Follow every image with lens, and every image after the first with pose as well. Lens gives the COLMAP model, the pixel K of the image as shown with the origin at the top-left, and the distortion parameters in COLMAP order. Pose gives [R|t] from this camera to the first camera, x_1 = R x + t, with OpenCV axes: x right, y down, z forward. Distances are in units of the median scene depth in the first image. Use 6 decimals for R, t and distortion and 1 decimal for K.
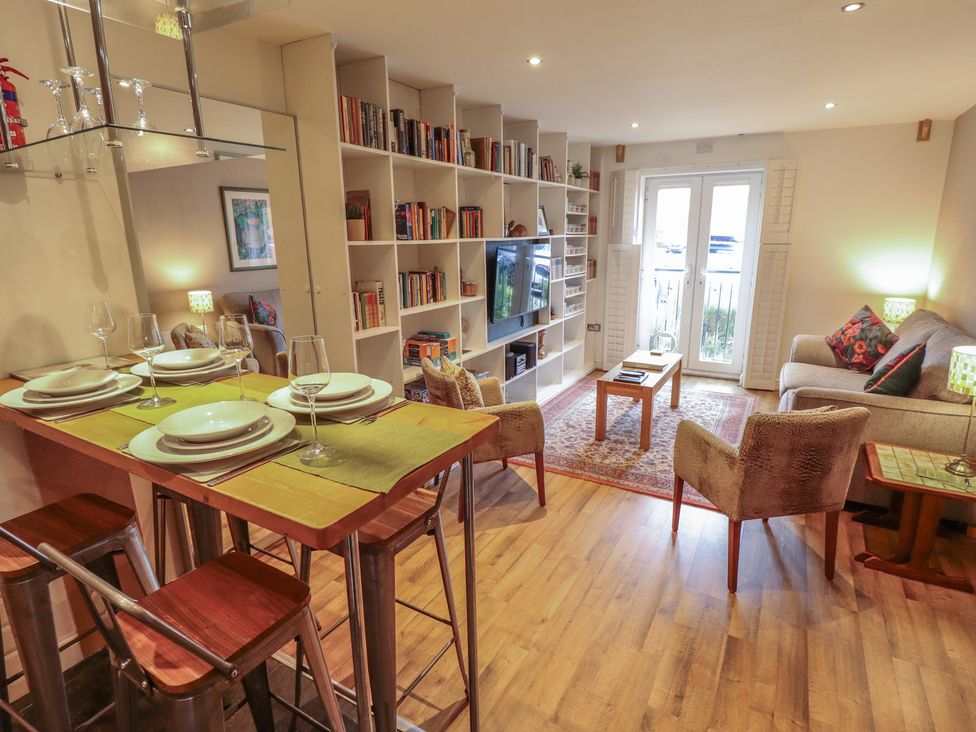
lens RADIAL K [[522.3, 0, 501.7], [0, 522.3, 361.8], [0, 0, 1]] dist [0.001384, -0.013095]
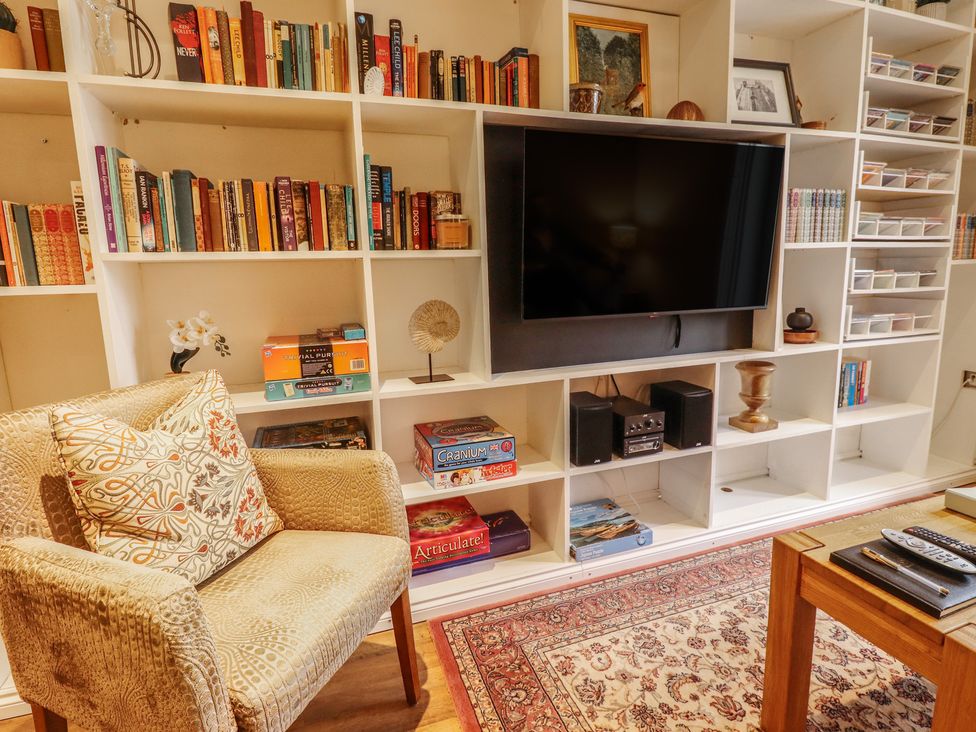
lens RADIAL K [[540.6, 0, 499.7], [0, 540.6, 359.8], [0, 0, 1]] dist [-0.004693, -0.005990]
pose [[0.753696, 0.105176, -0.648752, 0.250062], [-0.142621, 0.989764, -0.005230, -0.039070], [0.641561, 0.096467, 0.760982, 0.662884]]
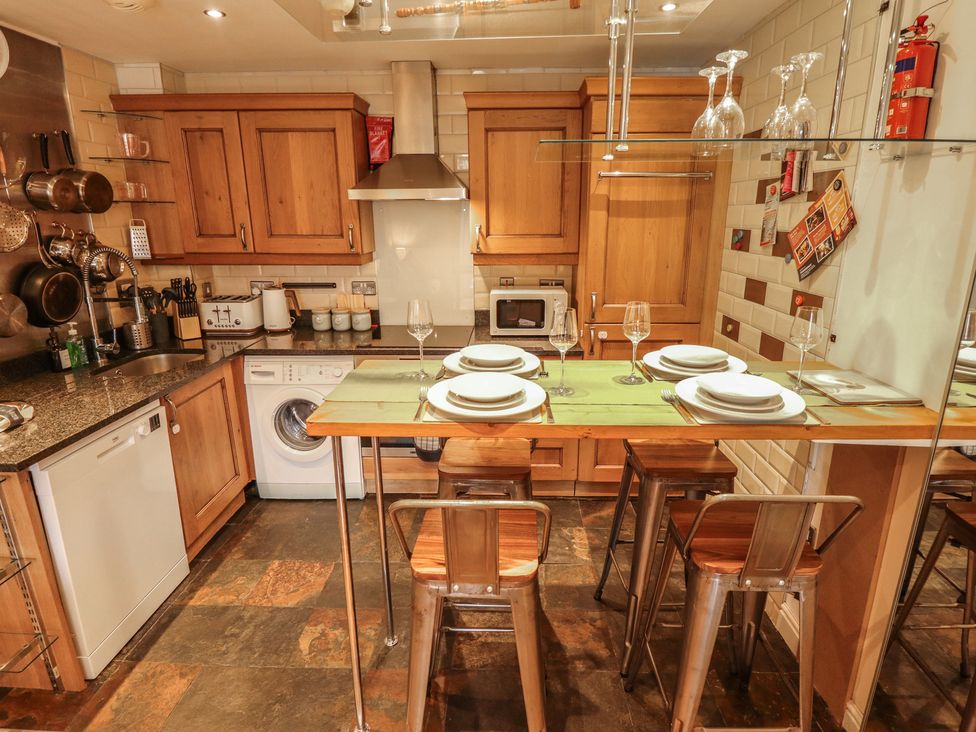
lens RADIAL K [[522.3, 0, 493.4], [0, 522.3, 364.1], [0, 0, 1]] dist [0.001384, -0.013095]
pose [[-0.886927, 0.138552, -0.440641, 0.033545], [-0.101268, 0.872420, 0.478150, -0.166552], [0.450673, 0.468707, -0.759742, 0.615941]]
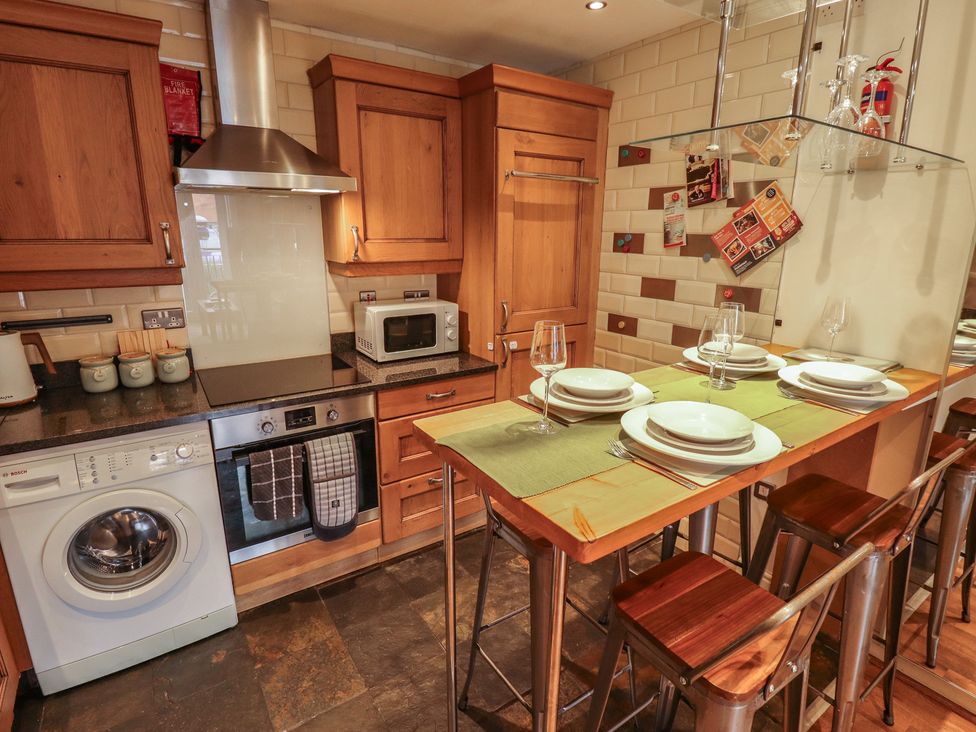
lens RADIAL K [[522.3, 0, 497.2], [0, 522.3, 360.1], [0, 0, 1]] dist [0.001384, -0.013095]
pose [[-0.446844, 0.222423, -0.866521, 0.167649], [-0.226652, 0.908852, 0.350168, -0.087387], [0.865424, 0.352869, -0.355703, 0.350914]]
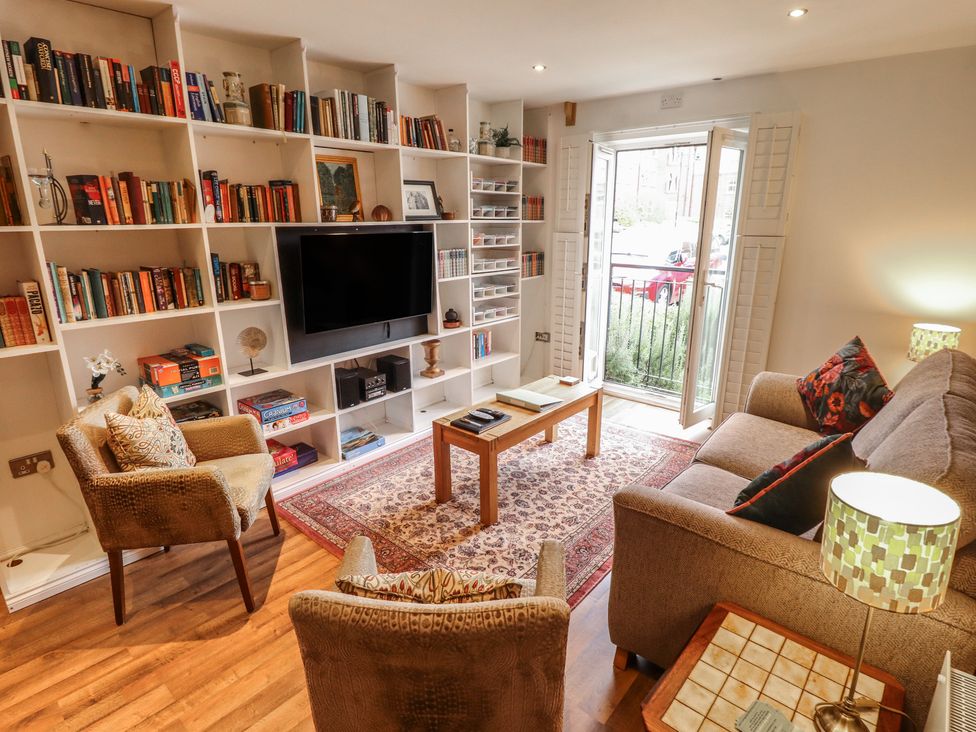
lens RADIAL K [[522.3, 0, 500.8], [0, 522.3, 363.6], [0, 0, 1]] dist [0.001384, -0.013095]
pose [[0.981689, 0.060749, -0.180543, 0.400157], [-0.055167, 0.997836, 0.035785, -0.076147], [0.182326, -0.025170, 0.982916, 0.303565]]
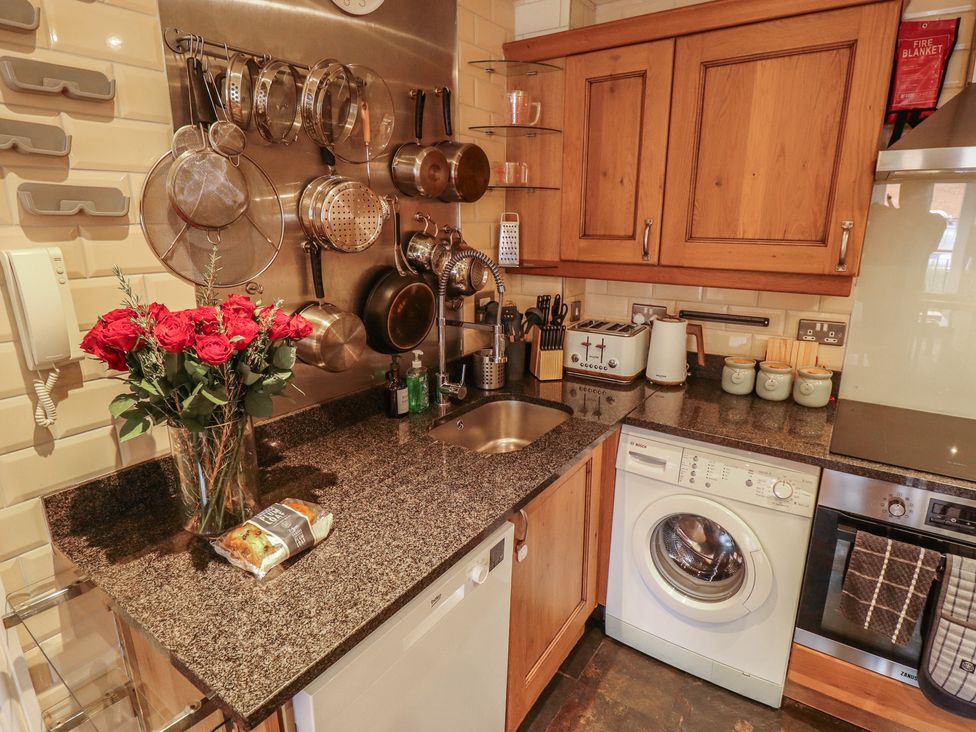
lens RADIAL K [[522.3, 0, 502.6], [0, 522.3, 363.5], [0, 0, 1]] dist [0.001384, -0.013095]
pose [[-0.996328, -0.012501, 0.084705, 0.087277], [0.030653, 0.871638, 0.489190, -0.072501], [-0.079947, 0.489990, -0.868054, 0.287854]]
